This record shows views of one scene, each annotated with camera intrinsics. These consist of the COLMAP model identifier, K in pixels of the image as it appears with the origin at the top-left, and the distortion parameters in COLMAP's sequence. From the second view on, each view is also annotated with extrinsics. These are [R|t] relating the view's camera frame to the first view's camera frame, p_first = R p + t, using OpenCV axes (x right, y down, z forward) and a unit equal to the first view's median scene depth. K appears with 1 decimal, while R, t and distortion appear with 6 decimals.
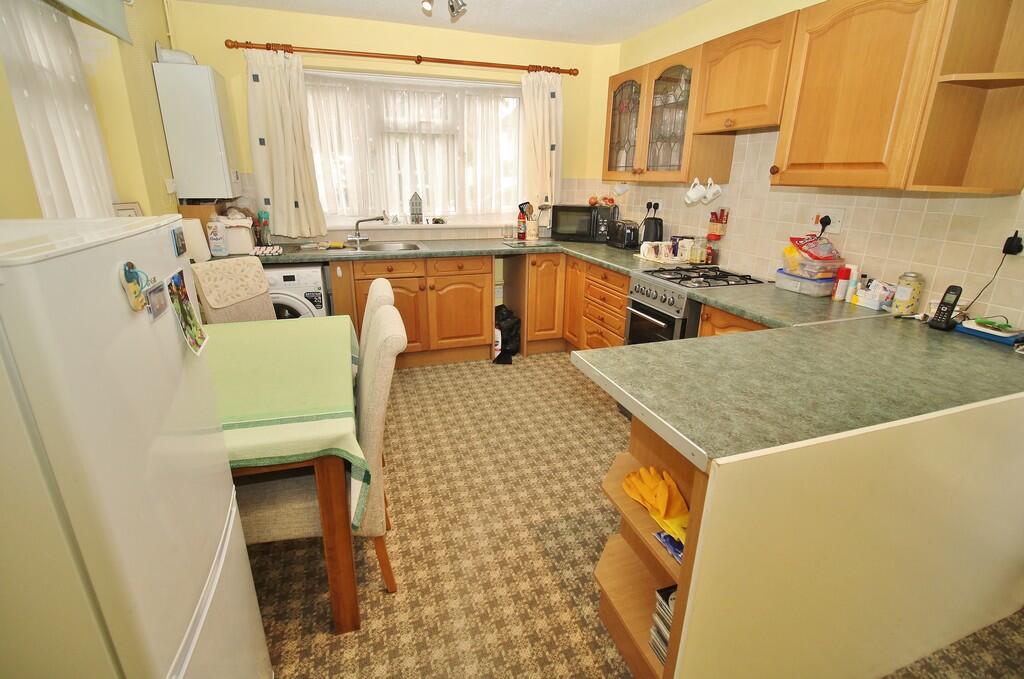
lens RADIAL K [[459.6, 0, 512.0], [0, 459.6, 339.5], [0, 0, 1]] dist [-0.020839, -0.000318]
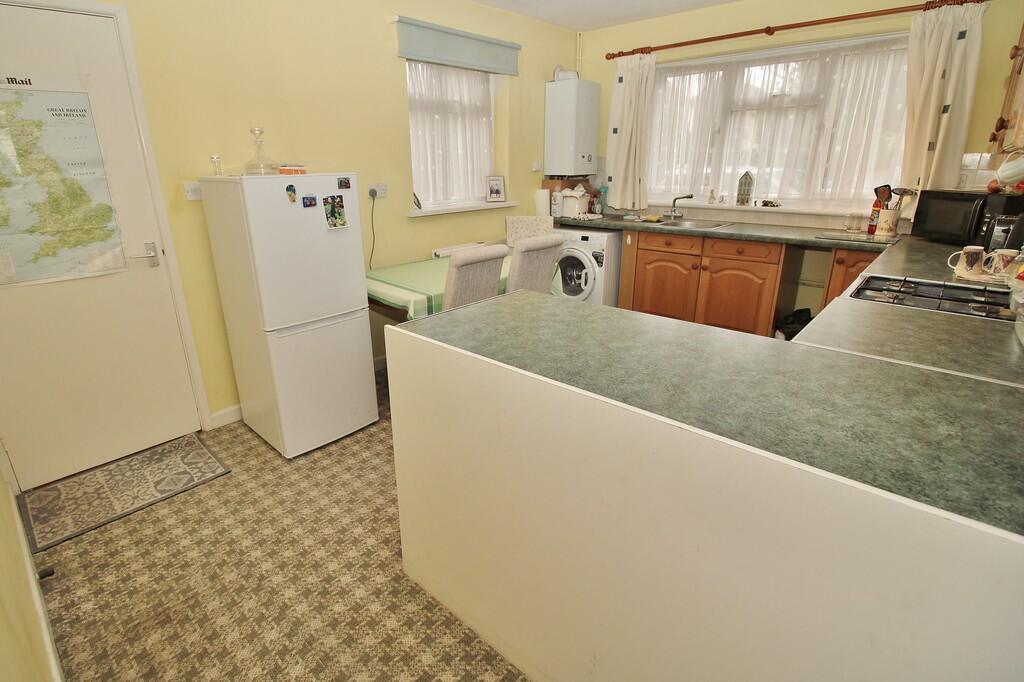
lens RADIAL K [[499.6, 0, 512.0], [0, 499.6, 341.0], [0, 0, 1]] dist [-0.029903, -0.001269]
pose [[0.490665, 0.269045, -0.828772, 0.576700], [-0.265077, 0.952146, 0.152160, -0.017566], [0.830049, 0.145029, 0.538503, 0.113659]]
